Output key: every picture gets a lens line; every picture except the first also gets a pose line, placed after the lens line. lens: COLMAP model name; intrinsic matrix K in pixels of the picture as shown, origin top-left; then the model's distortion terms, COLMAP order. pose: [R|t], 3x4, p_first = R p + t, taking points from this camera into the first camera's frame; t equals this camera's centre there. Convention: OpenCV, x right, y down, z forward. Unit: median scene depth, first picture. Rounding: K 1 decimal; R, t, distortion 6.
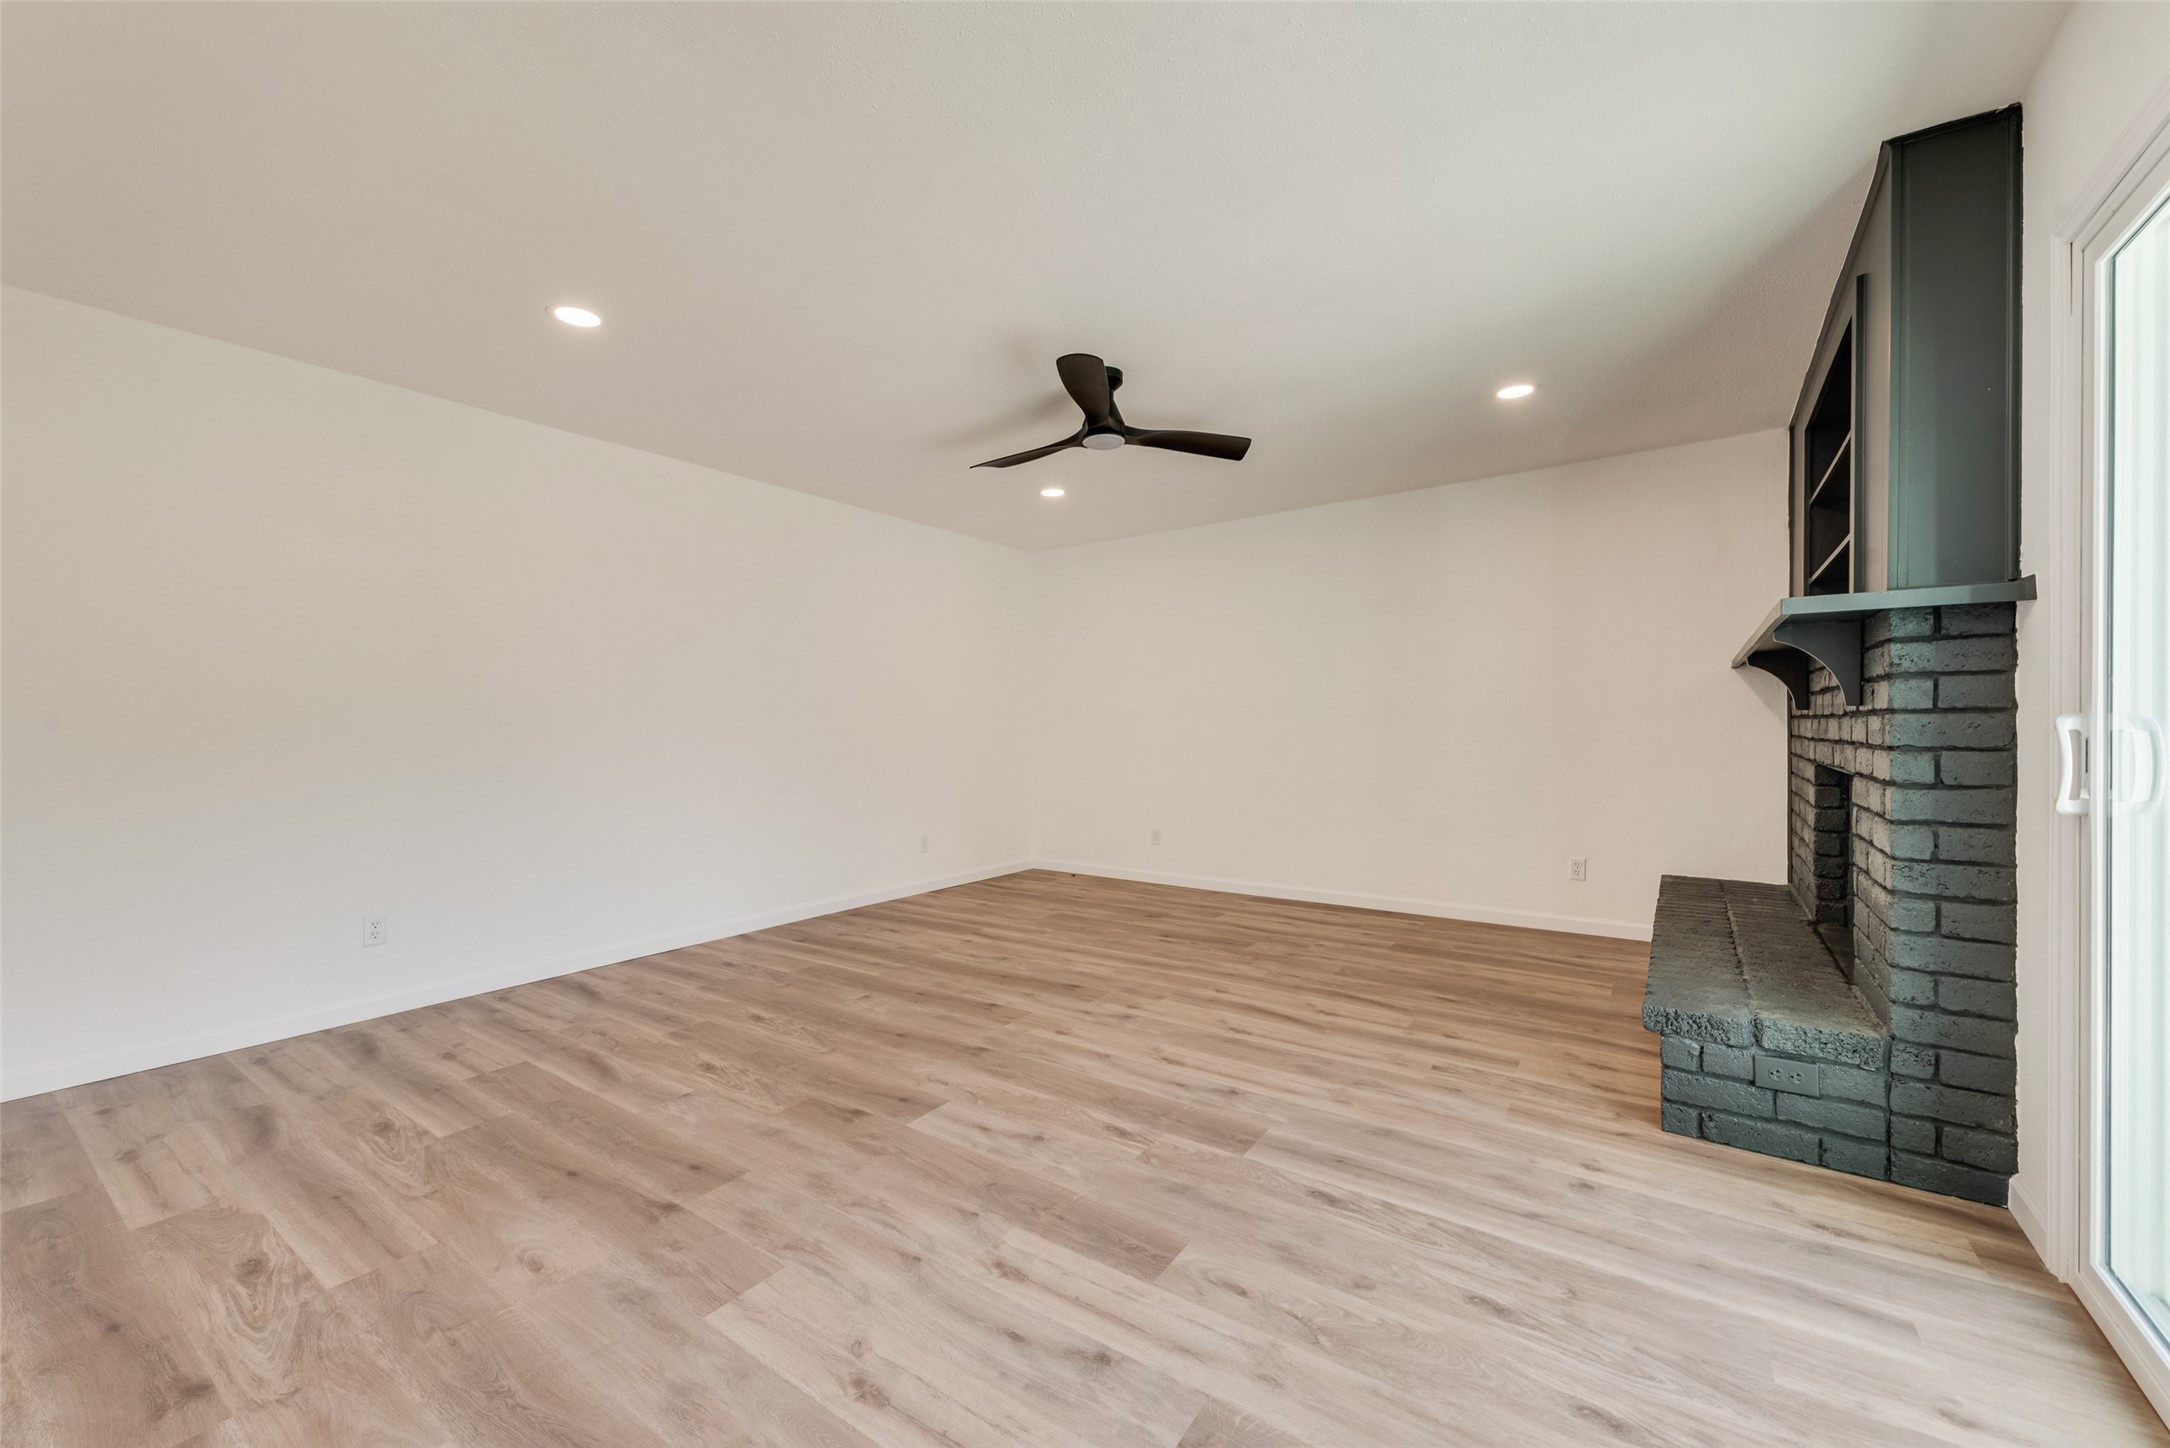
lens RADIAL K [[848.2, 0, 1073.4], [0, 848.2, 714.1], [0, 0, 1]] dist [0.009397, -0.002949]
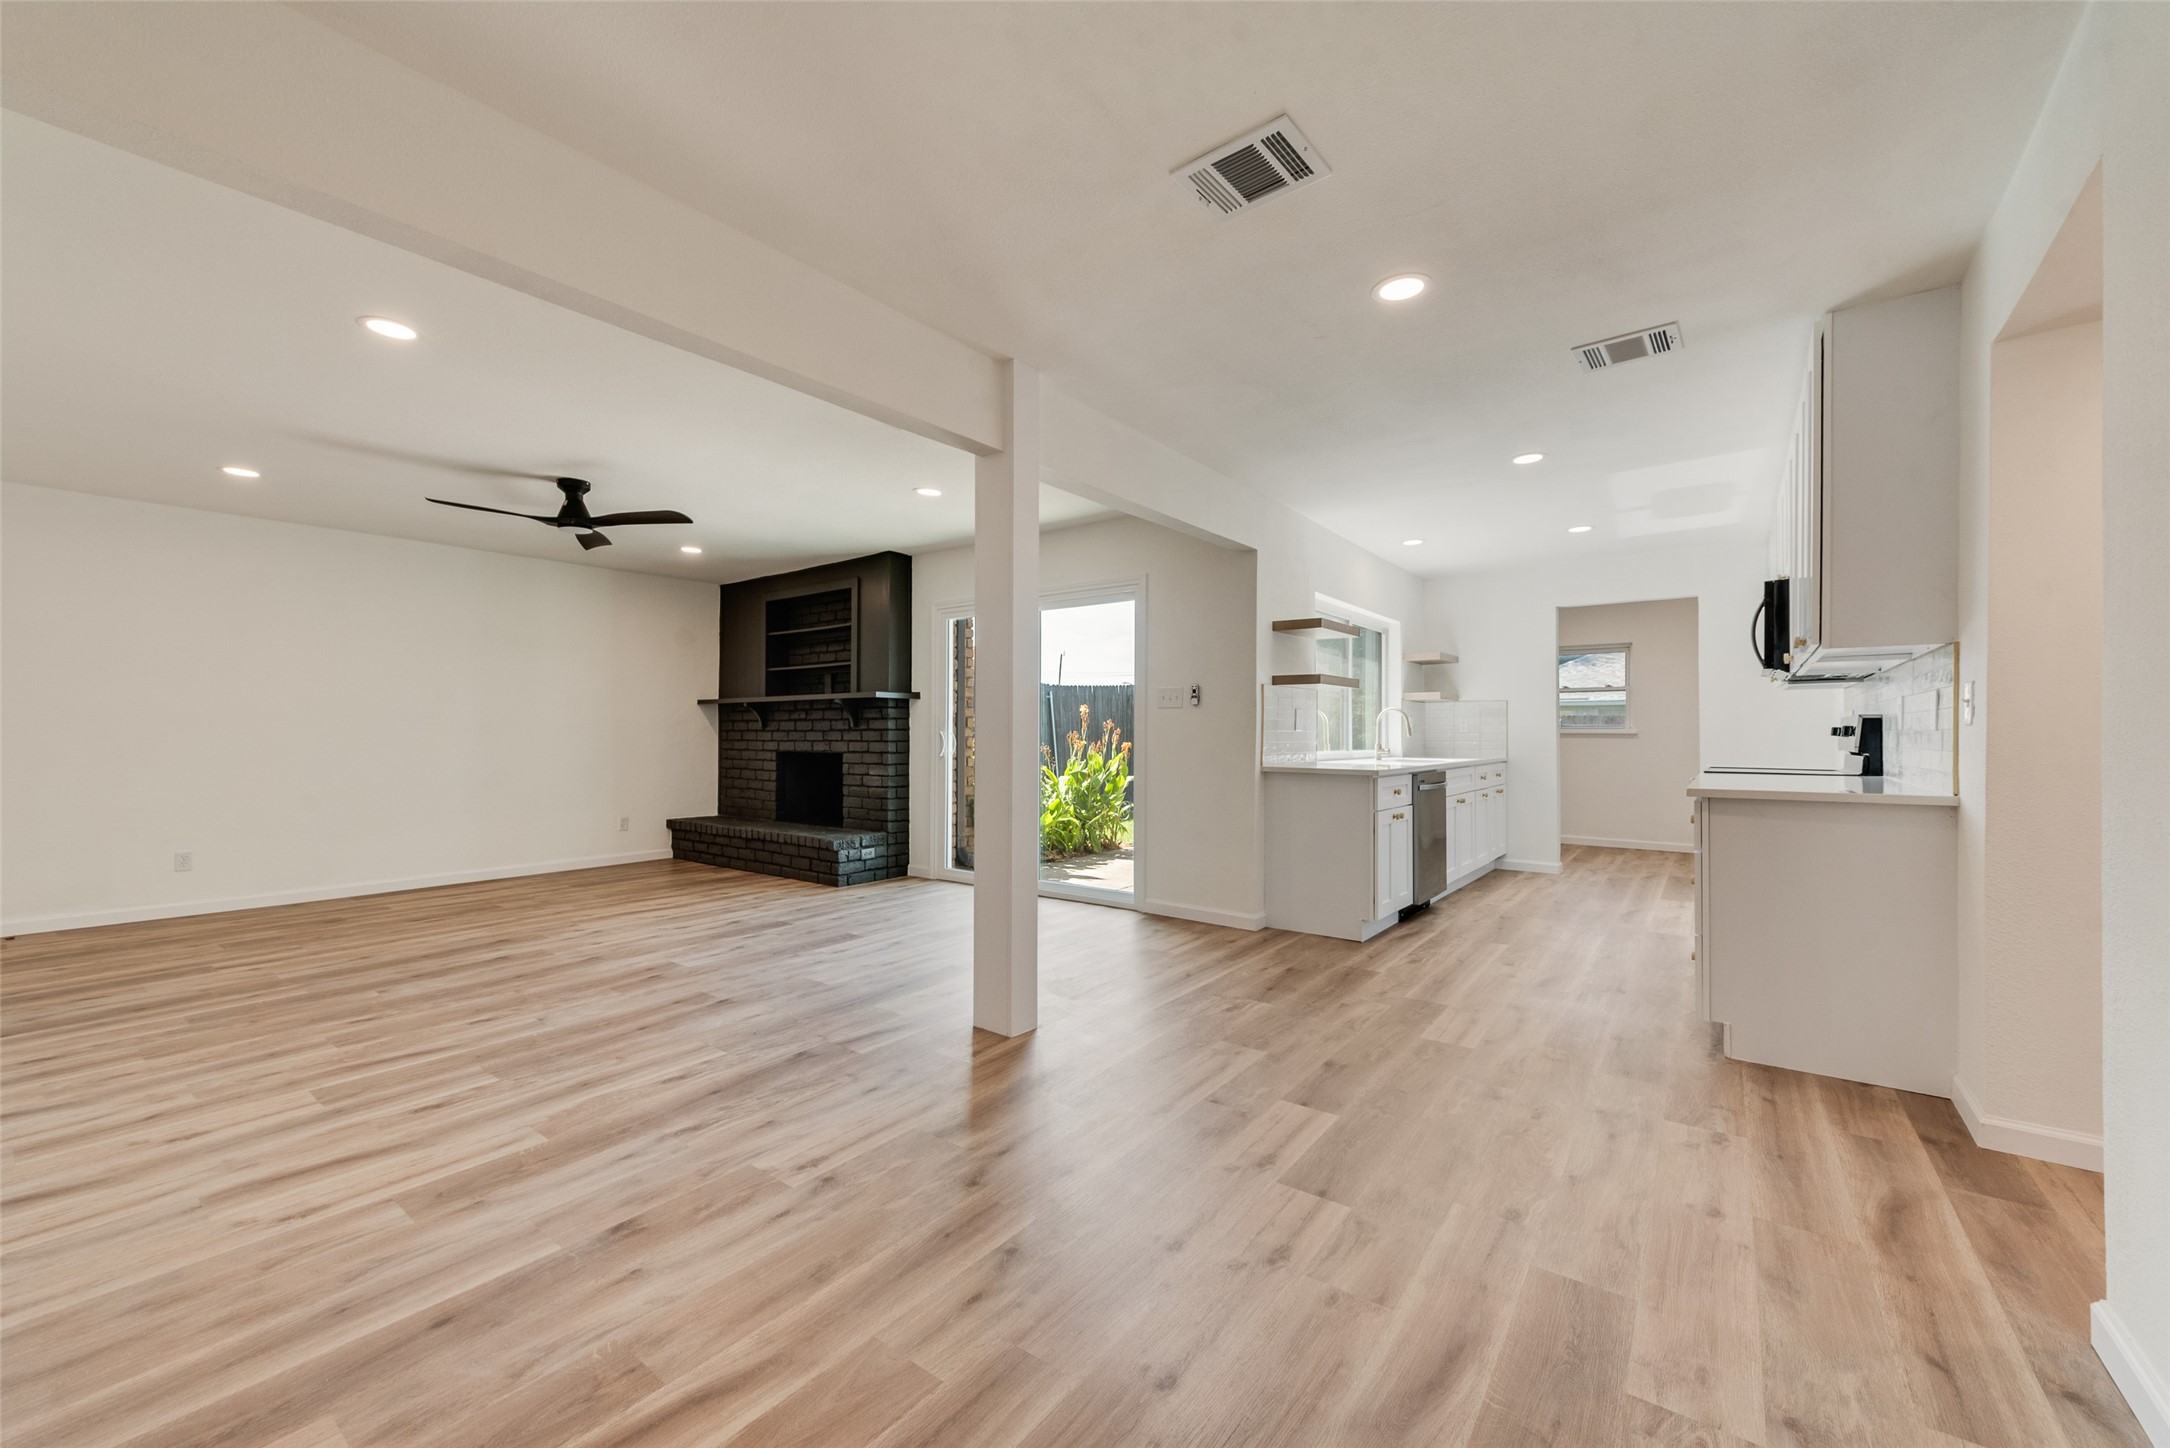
lens RADIAL K [[848.2, 0, 1077.2], [0, 848.2, 726.9], [0, 0, 1]] dist [0.009397, -0.002949]
pose [[0.033148, 0.013846, 0.999355, -1.643023], [-0.015198, 0.999795, -0.013348, 0.012393], [-0.999335, -0.014745, 0.033351, 0.150607]]
